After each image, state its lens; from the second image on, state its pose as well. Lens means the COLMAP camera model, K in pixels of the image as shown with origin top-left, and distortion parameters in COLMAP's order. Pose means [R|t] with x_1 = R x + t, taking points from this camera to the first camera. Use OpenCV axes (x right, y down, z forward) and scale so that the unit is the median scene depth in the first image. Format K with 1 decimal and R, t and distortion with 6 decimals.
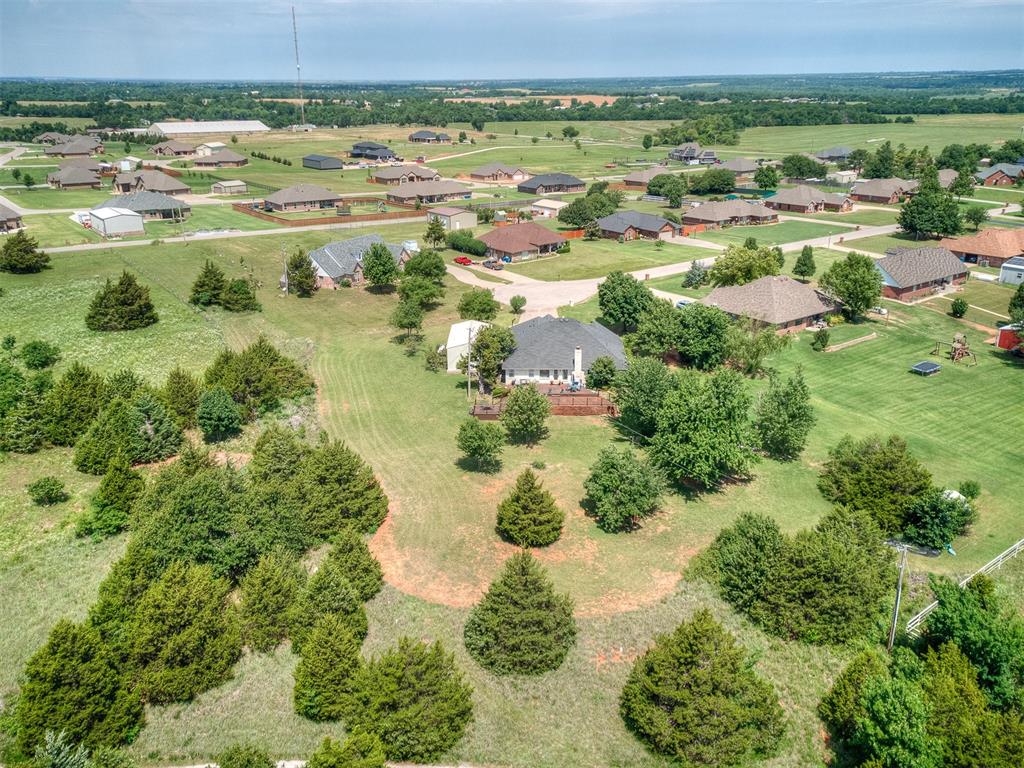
lens RADIAL K [[867.1, 0, 512.0], [0, 867.1, 384.0], [0, 0, 1]] dist [0.059862, -0.012633]
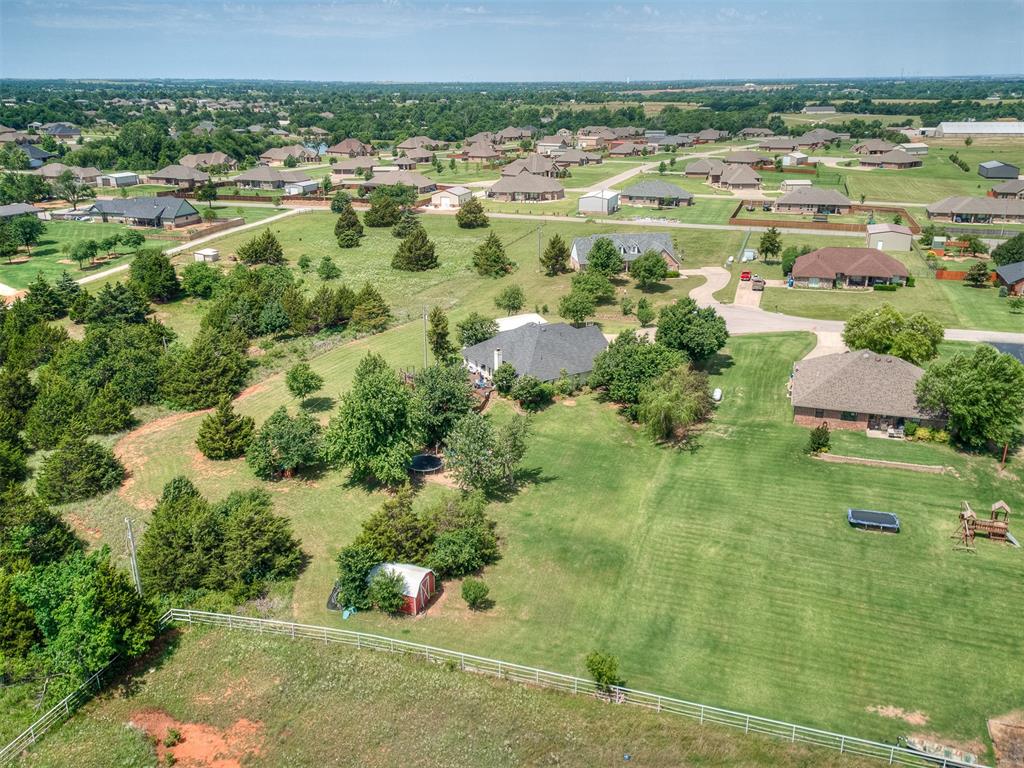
lens RADIAL K [[867.1, 0, 512.0], [0, 867.1, 384.0], [0, 0, 1]] dist [0.059862, -0.012633]
pose [[0.572420, 0.271915, -0.773561, 0.449855], [-0.269228, 0.953437, 0.135919, -0.074568], [0.774501, 0.130461, 0.618974, 0.202525]]
